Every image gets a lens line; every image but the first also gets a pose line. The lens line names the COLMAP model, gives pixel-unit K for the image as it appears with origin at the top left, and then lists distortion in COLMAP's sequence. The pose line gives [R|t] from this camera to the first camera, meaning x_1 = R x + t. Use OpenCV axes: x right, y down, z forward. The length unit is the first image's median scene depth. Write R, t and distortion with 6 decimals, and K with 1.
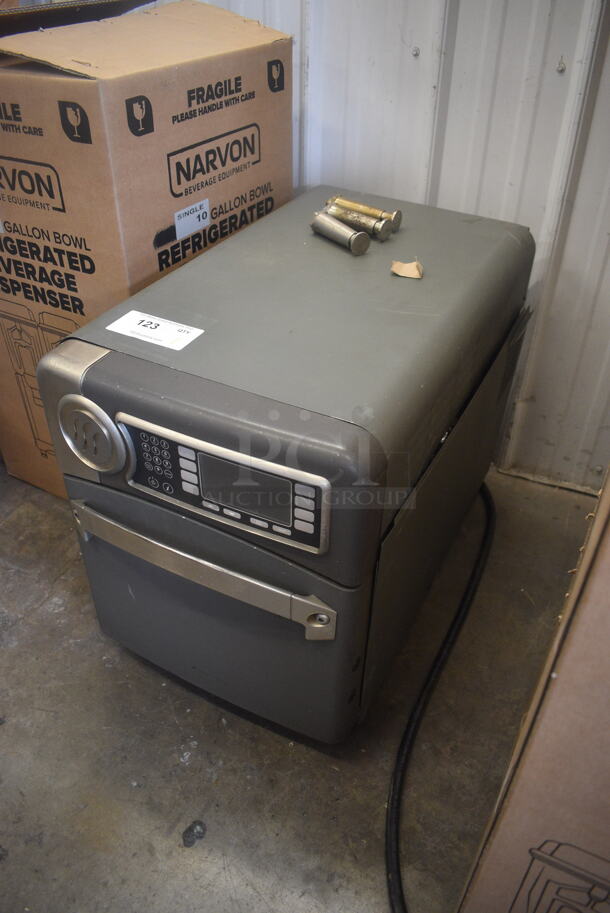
lens RADIAL K [[766.7, 0, 321.6], [0, 766.7, 456.6], [0, 0, 1]] dist [-0.086855, 0.012366]
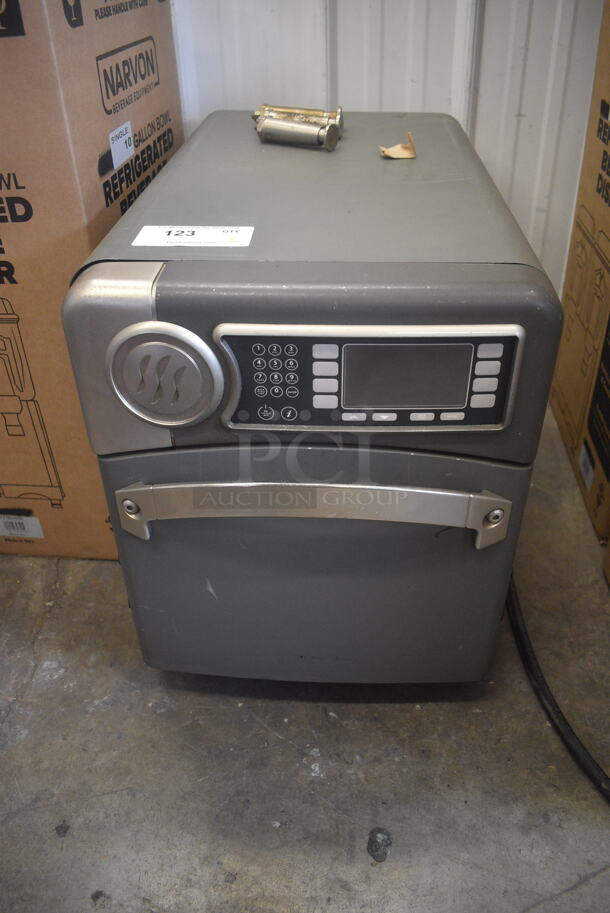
lens RADIAL K [[766.7, 0, 321.6], [0, 766.7, 456.6], [0, 0, 1]] dist [-0.086855, 0.012366]
pose [[0.904236, -0.268578, 0.331998, -0.366651], [0.281263, 0.959576, 0.010220, 0.070180], [-0.321322, 0.084137, 0.943225, 0.207248]]
